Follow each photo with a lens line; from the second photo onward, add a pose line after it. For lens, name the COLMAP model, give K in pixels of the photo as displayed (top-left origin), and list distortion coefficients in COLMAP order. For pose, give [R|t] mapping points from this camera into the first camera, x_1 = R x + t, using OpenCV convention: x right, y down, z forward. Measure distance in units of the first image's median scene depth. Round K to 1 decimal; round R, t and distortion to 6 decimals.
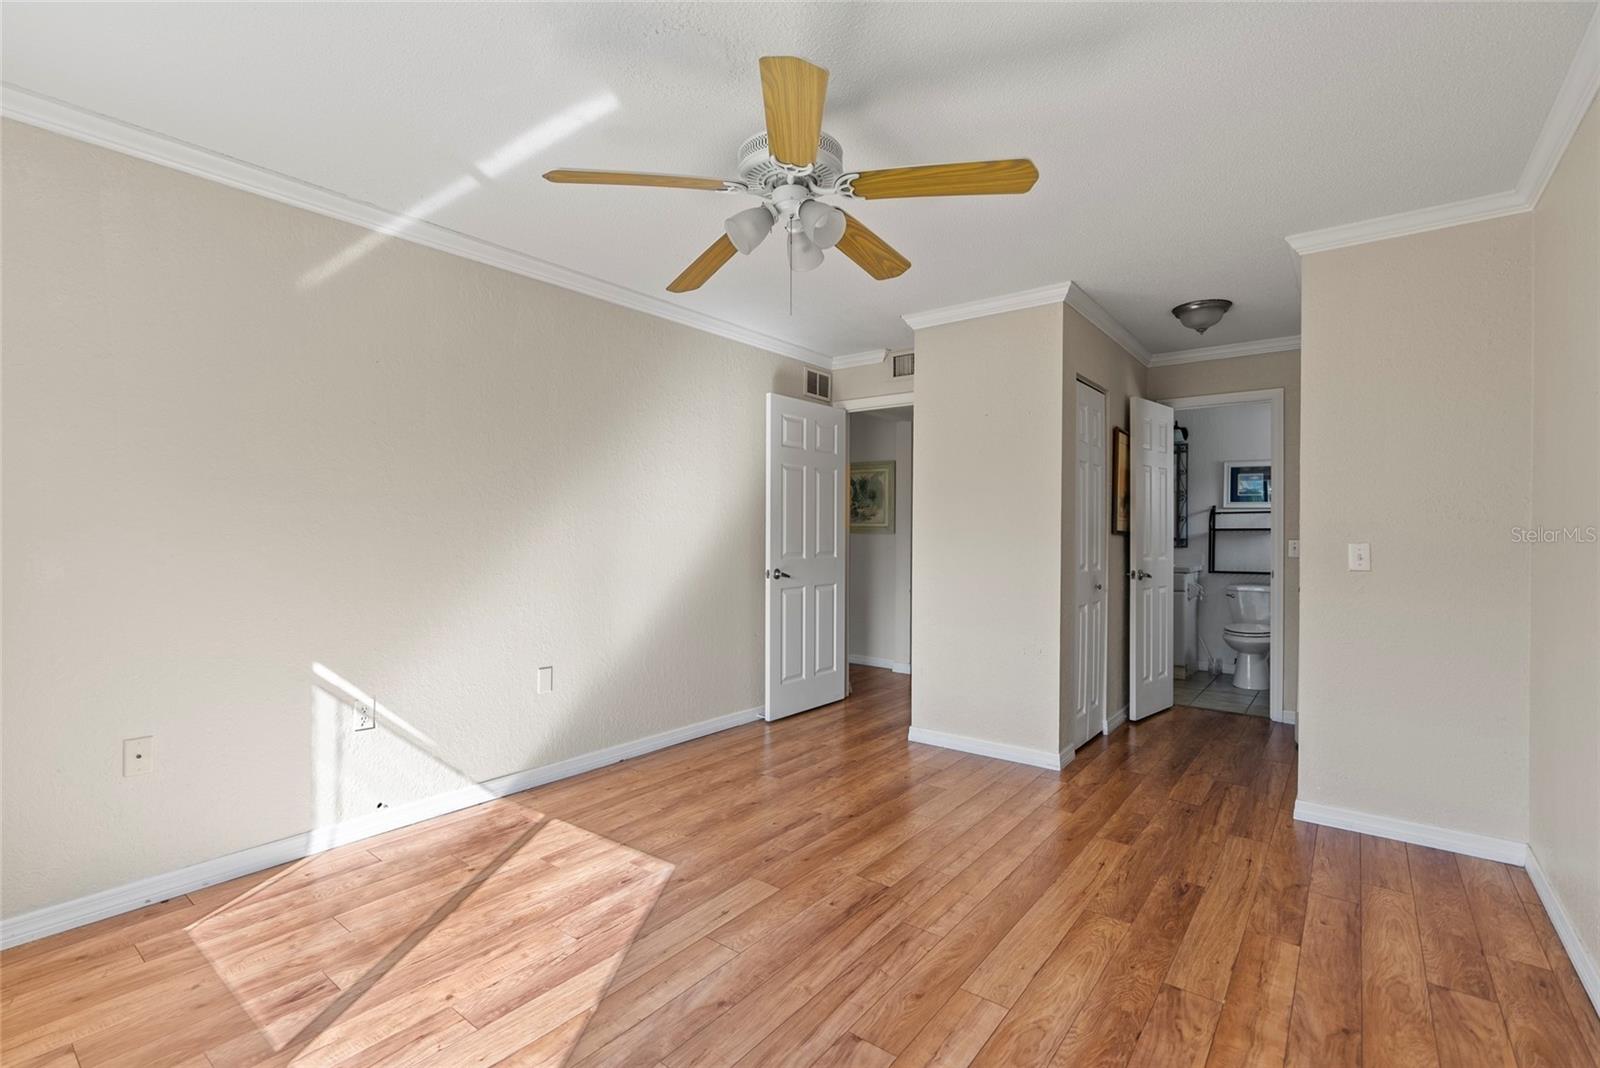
lens RADIAL K [[727.2, 0, 797.1], [0, 727.2, 532.9], [0, 0, 1]] dist [-0.002690, 0.000558]
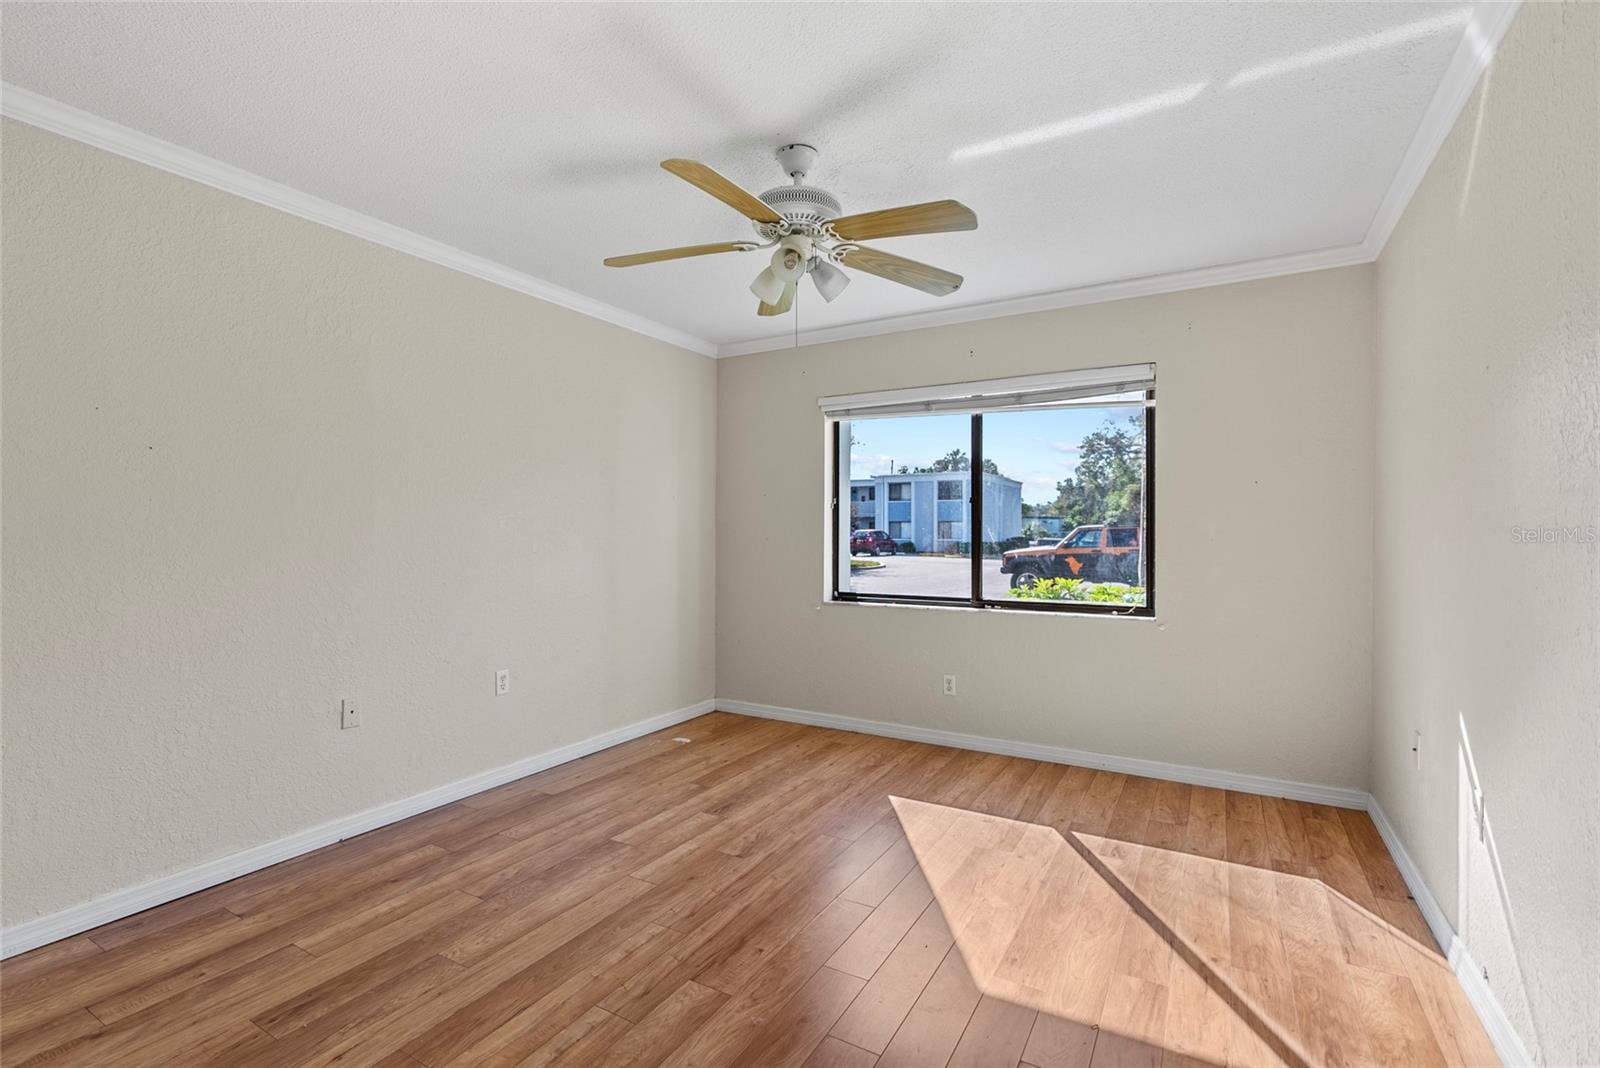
lens RADIAL K [[727.2, 0, 797.1], [0, 727.2, 532.9], [0, 0, 1]] dist [-0.002690, 0.000558]
pose [[-0.991053, -0.005740, -0.133346, 0.133995], [-0.005983, 0.999981, 0.001417, -0.002990], [0.133336, 0.002202, -0.991068, 2.014068]]
